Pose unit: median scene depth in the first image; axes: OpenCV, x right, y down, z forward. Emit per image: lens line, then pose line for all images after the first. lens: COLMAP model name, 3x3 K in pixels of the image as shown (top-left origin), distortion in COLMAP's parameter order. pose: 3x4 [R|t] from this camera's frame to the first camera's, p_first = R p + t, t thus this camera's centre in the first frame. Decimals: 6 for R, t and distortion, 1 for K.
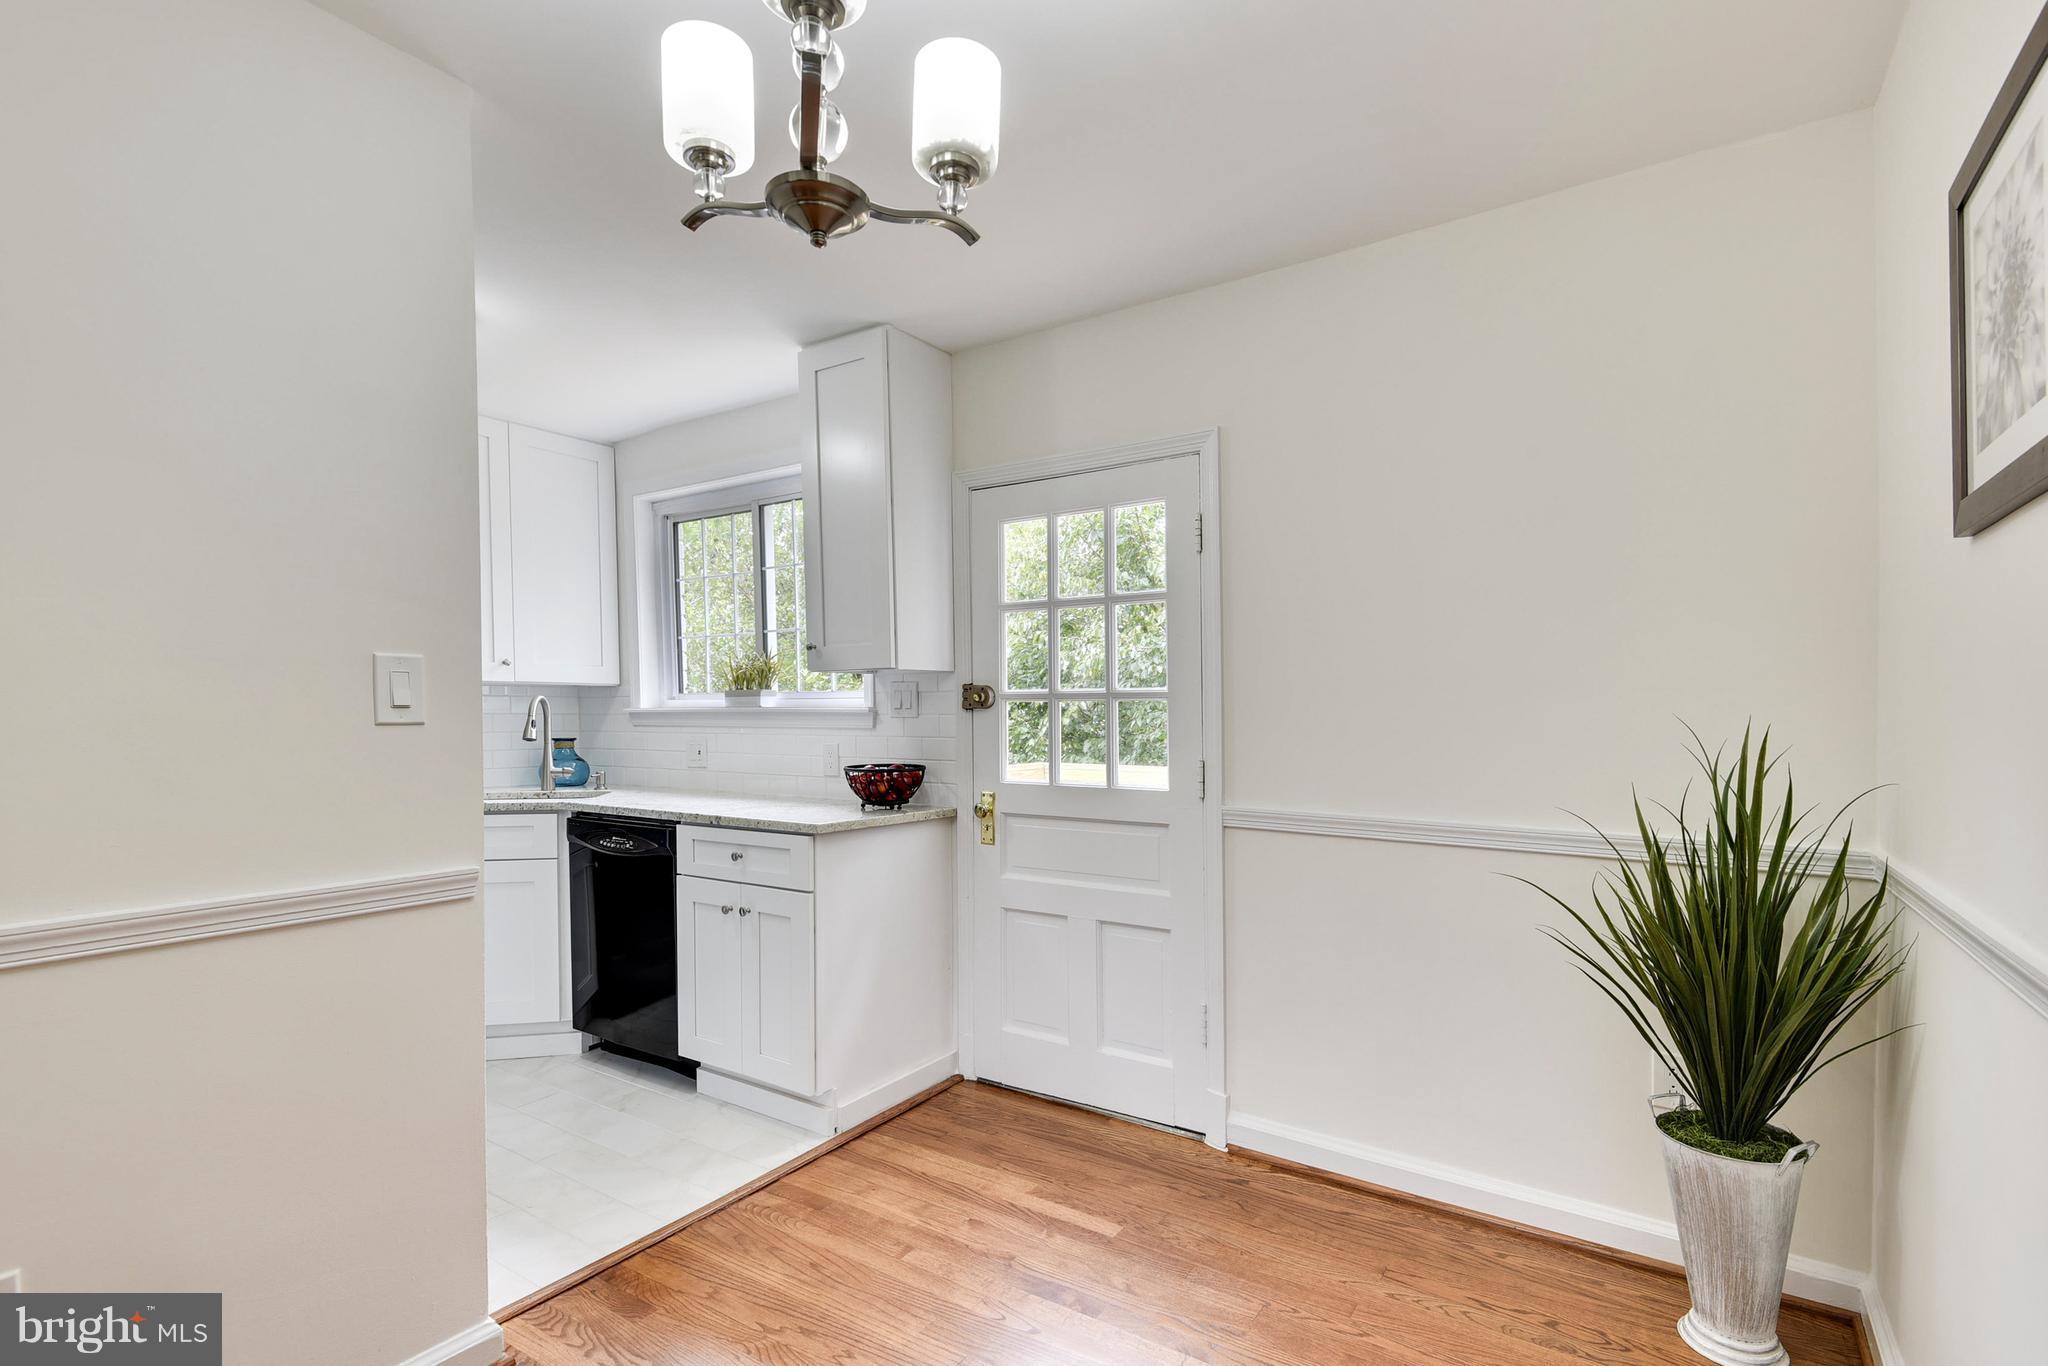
lens RADIAL K [[938.1, 0, 1016.8], [0, 938.1, 689.3], [0, 0, 1]] dist [-0.000895, -0.000634]
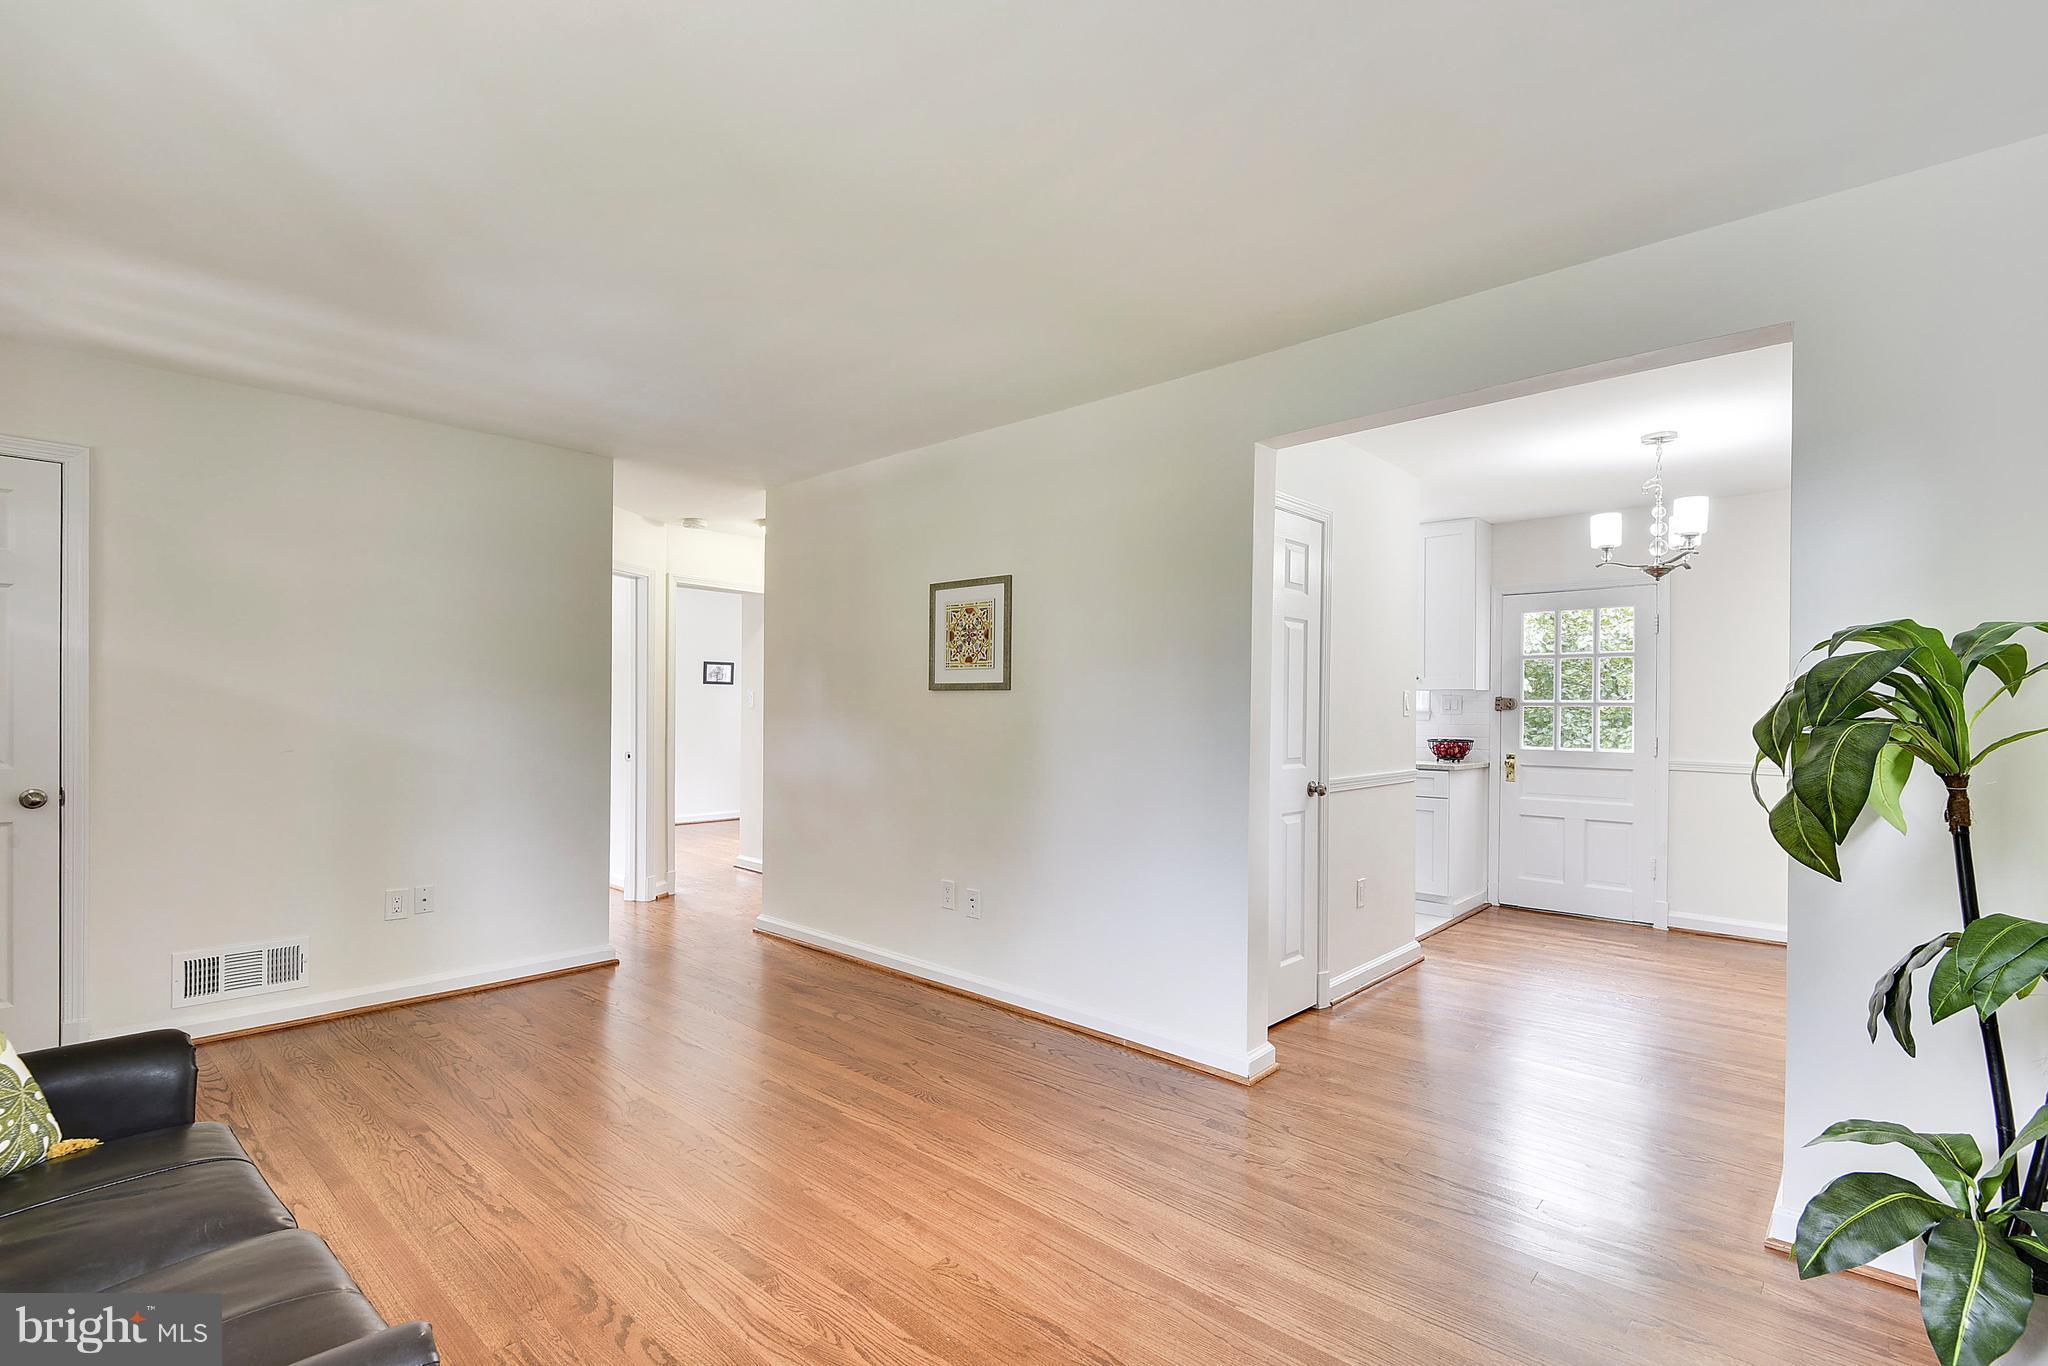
lens RADIAL K [[923.4, 0, 1031.2], [0, 923.4, 700.9], [0, 0, 1]] dist [0.000240, -0.000200]
pose [[0.988946, 0.013963, -0.147620, -0.702618], [-0.010942, 0.999714, 0.021255, -0.026891], [0.147874, -0.019405, 0.988816, -0.968842]]
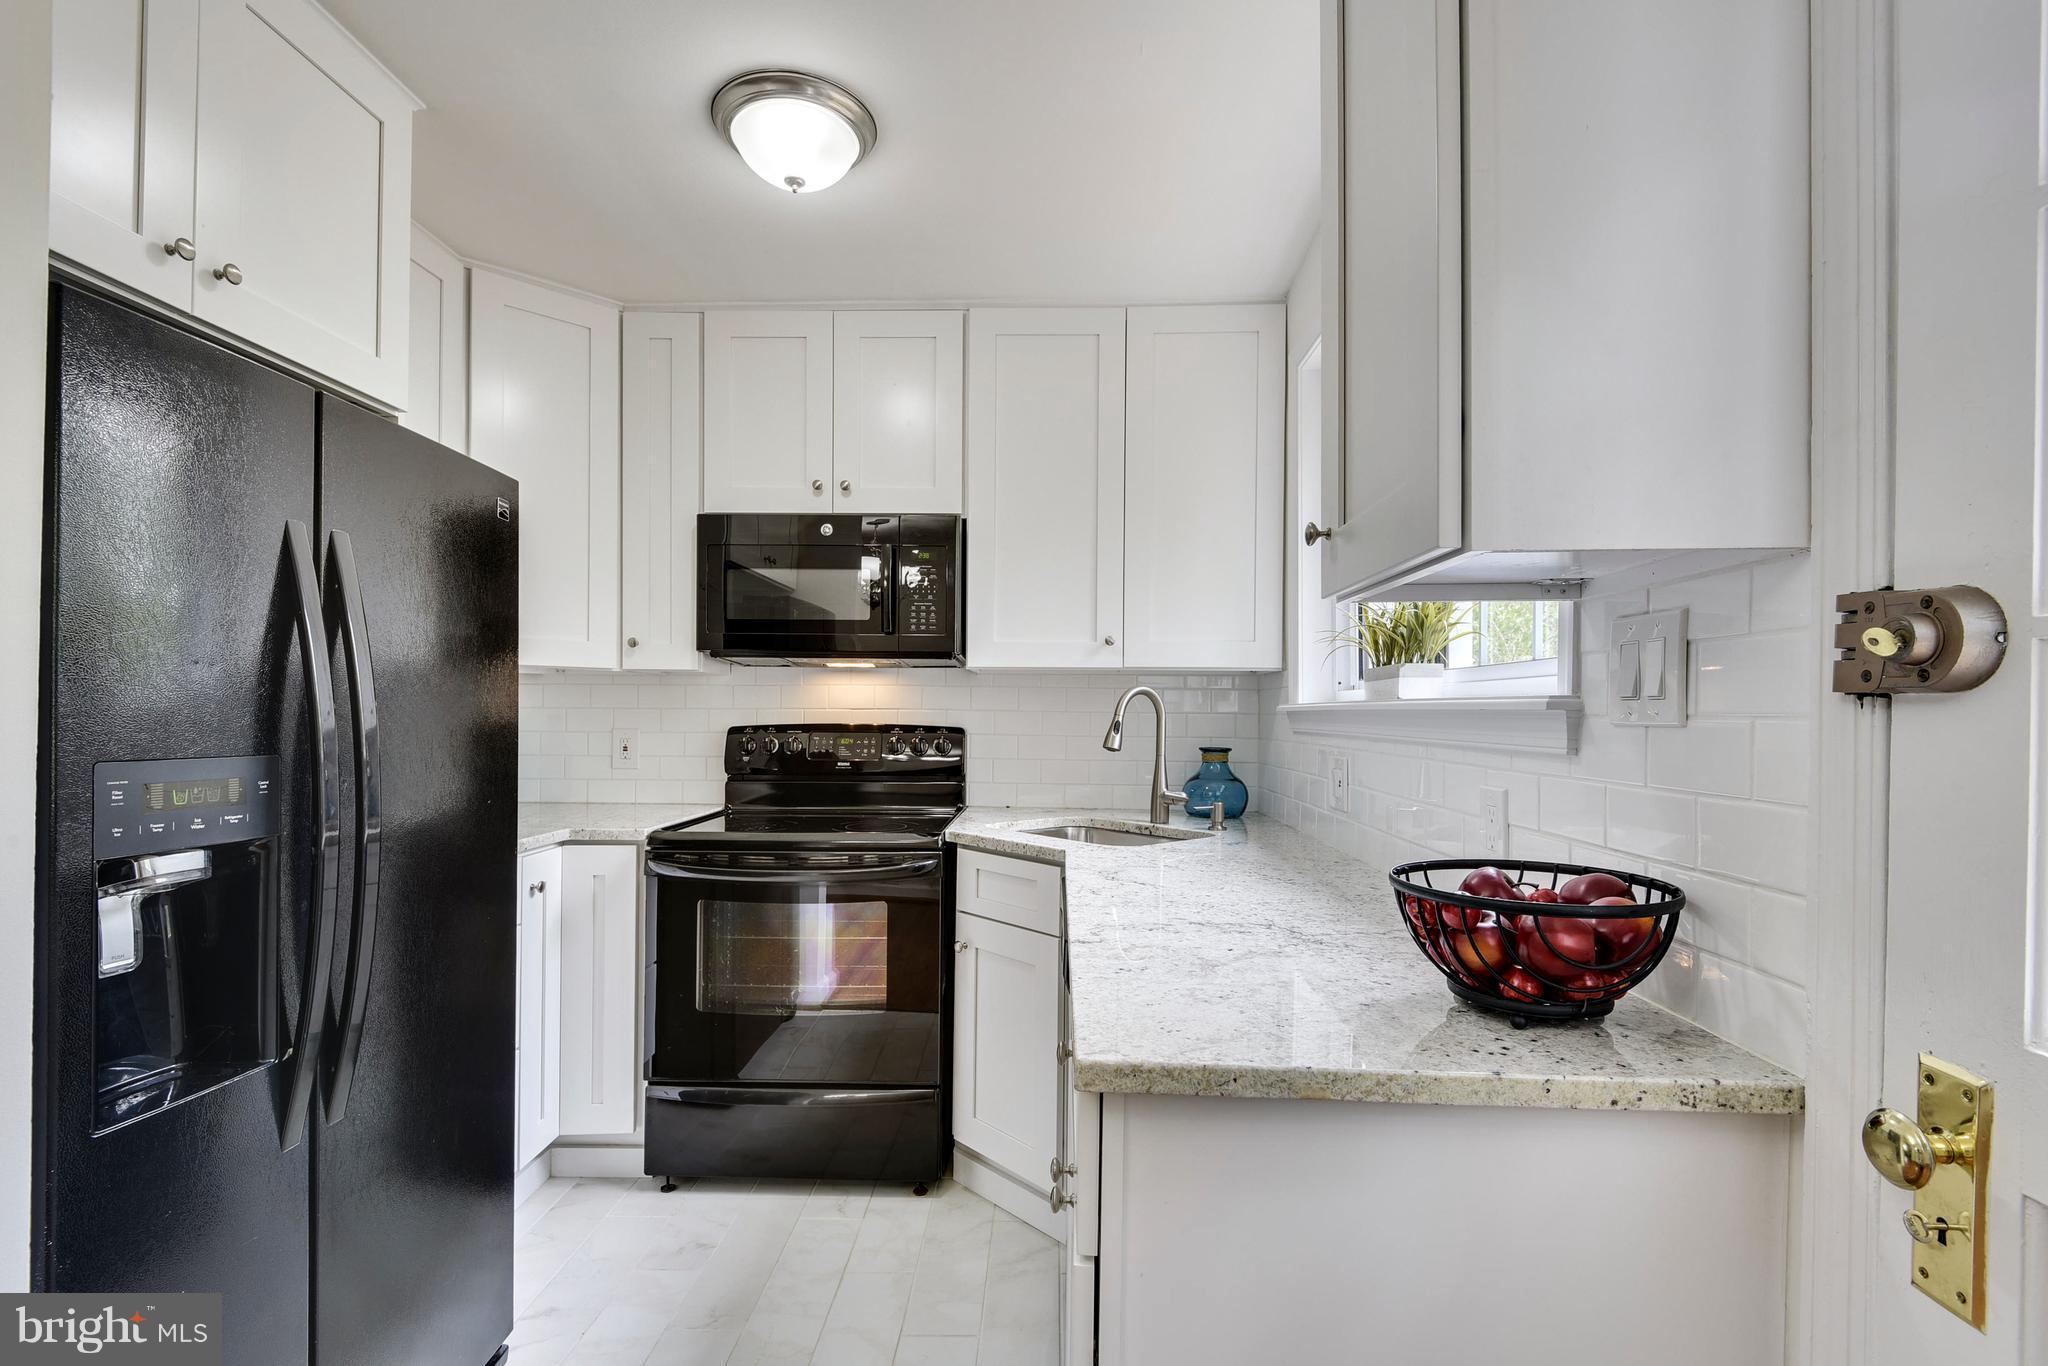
lens RADIAL K [[926.9, 0, 1029.1], [0, 926.9, 713.2], [0, 0, 1]] dist [-0.000728, -0.011490]
pose [[0.526951, 0.007905, -0.849859, 0.035158], [0.007342, 0.999877, 0.013853, 0.020687], [0.849864, -0.013539, 0.526828, 0.689943]]
